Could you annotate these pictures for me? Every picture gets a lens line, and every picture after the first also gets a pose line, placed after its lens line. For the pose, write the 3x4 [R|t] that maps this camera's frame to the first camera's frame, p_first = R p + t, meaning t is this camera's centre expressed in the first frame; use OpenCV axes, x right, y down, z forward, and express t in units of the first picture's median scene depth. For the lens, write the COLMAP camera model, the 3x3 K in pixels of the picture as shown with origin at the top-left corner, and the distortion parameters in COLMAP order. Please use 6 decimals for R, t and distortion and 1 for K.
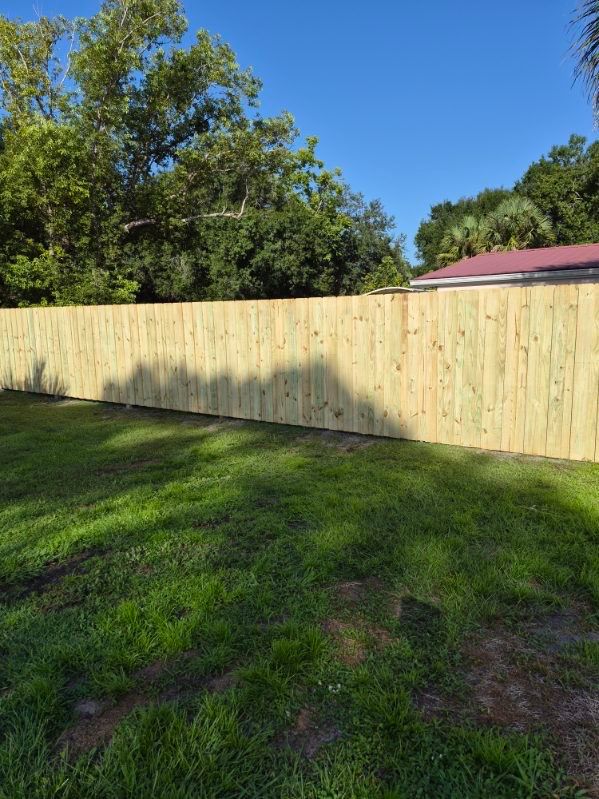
lens RADIAL K [[558.0, 0, 306.4], [0, 558.0, 409.6], [0, 0, 1]] dist [0.097681, -0.132092]
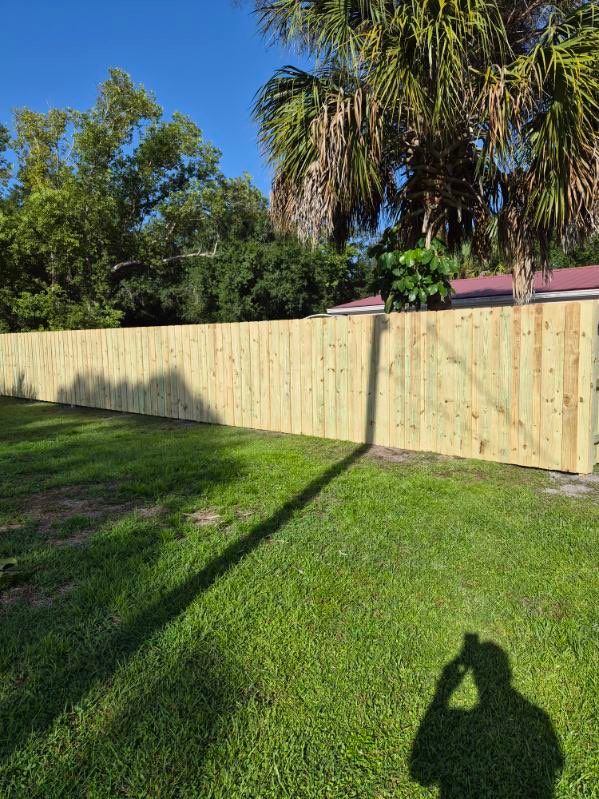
lens RADIAL K [[562.0, 0, 304.3], [0, 562.0, 392.1], [0, 0, 1]] dist [0.136467, -0.224481]
pose [[0.993974, 0.006267, -0.109440, 0.238304], [-0.013609, 0.997695, -0.066476, 0.027551], [0.108771, 0.067564, 0.991768, -0.177799]]
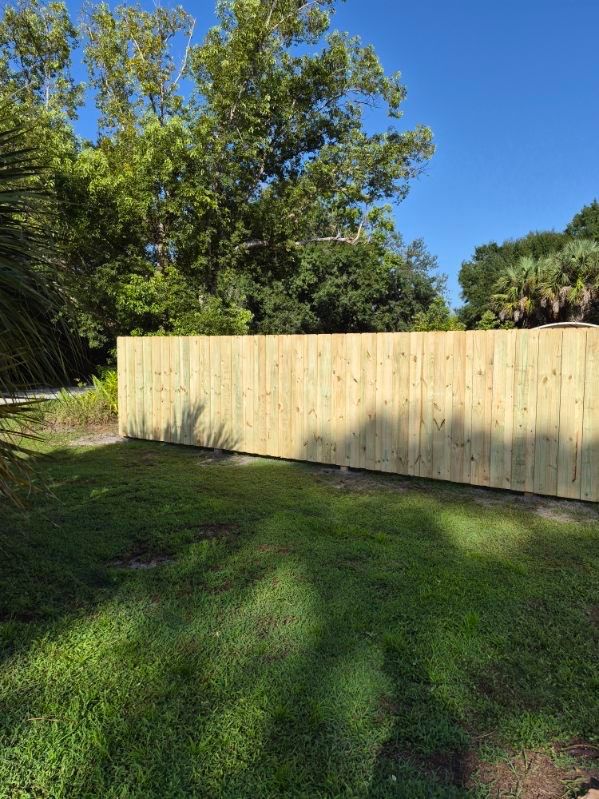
lens RADIAL K [[554.7, 0, 306.5], [0, 554.7, 401.6], [0, 0, 1]] dist [0.123391, -0.176434]
pose [[0.999191, 0.022289, 0.033462, -0.248842], [-0.019434, 0.996331, -0.083350, -0.020430], [-0.035197, 0.082633, 0.995958, 0.170175]]
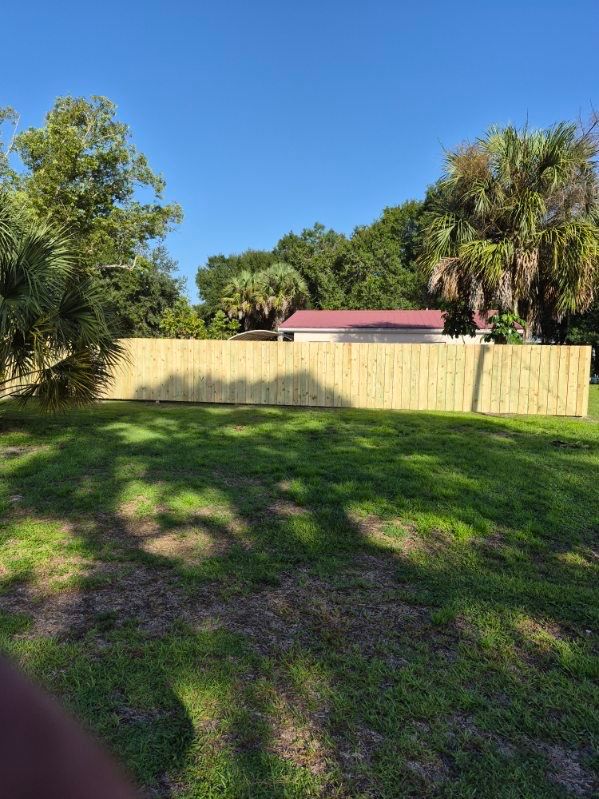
lens RADIAL K [[562.0, 0, 304.3], [0, 562.0, 392.1], [0, 0, 1]] dist [0.136467, -0.224481]
pose [[0.882276, -0.003667, 0.470719, -0.445752], [0.040969, 0.996773, -0.069024, 0.060076], [-0.468947, 0.080183, 0.879579, -0.380566]]
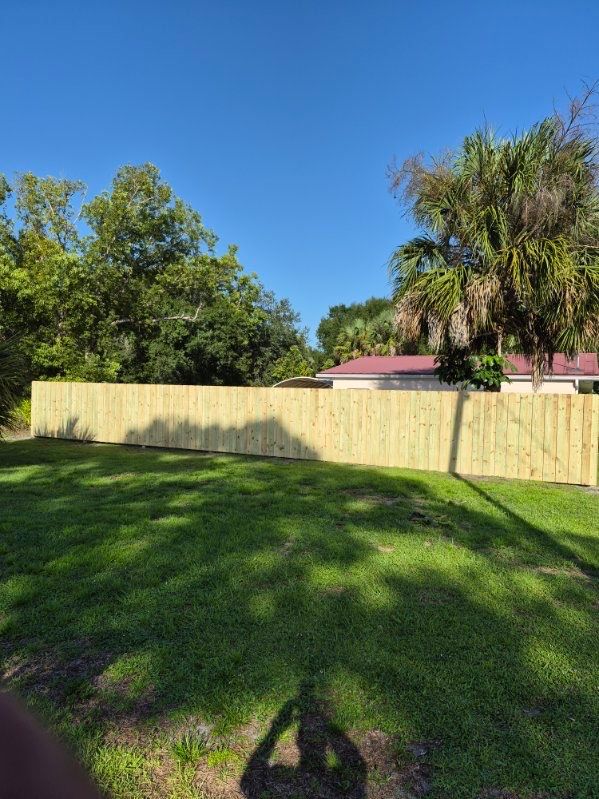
lens RADIAL K [[565.5, 0, 299.5], [0, 565.5, 399.5], [0, 0, 1]] dist [0.126905, -0.232246]
pose [[0.985812, 0.041121, 0.162740, -0.094635], [-0.016823, 0.988851, -0.147958, 0.059673], [-0.167009, 0.143121, 0.975512, -0.425454]]
